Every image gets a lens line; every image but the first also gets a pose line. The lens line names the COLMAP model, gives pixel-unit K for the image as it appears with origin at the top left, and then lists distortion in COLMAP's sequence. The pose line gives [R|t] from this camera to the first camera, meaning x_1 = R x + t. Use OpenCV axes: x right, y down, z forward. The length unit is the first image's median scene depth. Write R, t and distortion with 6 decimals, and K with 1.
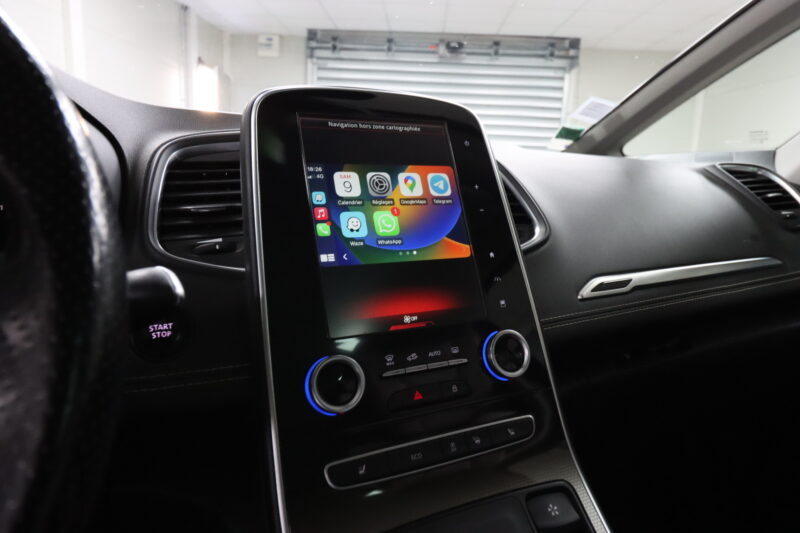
lens RADIAL K [[519.0, 0, 394.6], [0, 519.0, 263.2], [0, 0, 1]] dist [0.002707, -0.002271]
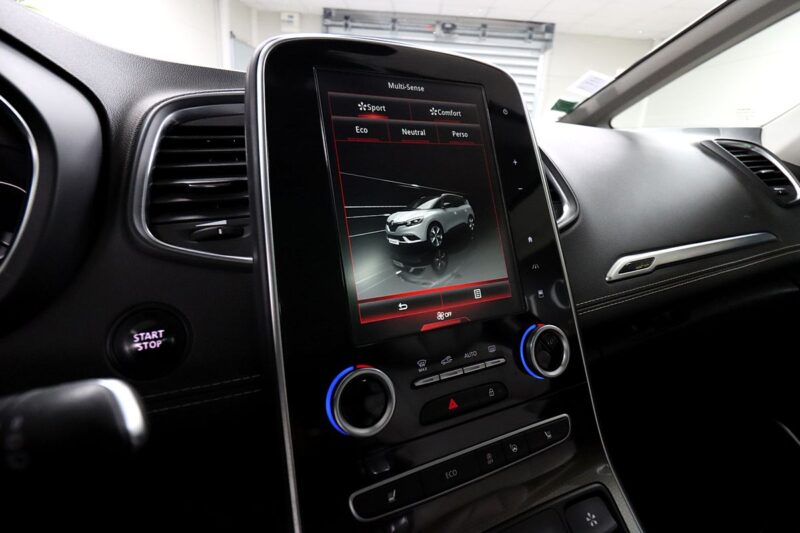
lens RADIAL K [[408.0, 0, 400.0], [0, 408.0, 266.5], [0, 0, 1]] dist [-0.011431, -0.001618]
pose [[0.999689, 0.016697, 0.018534, -0.041672], [-0.019058, 0.990587, 0.135549, -0.047849], [-0.016096, -0.135860, 0.990597, 0.227706]]
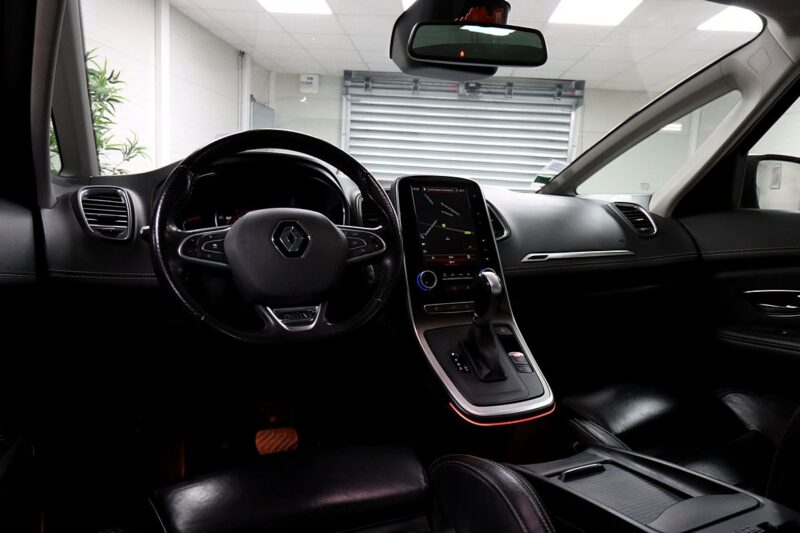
lens RADIAL K [[502.8, 0, 397.7], [0, 502.8, 258.8], [0, 0, 1]] dist [-0.002334, -0.002662]
pose [[0.999376, 0.020840, -0.028521, -0.123416], [-0.022119, 0.998729, -0.045287, 0.151508], [0.027541, 0.045890, 0.998567, -1.132220]]
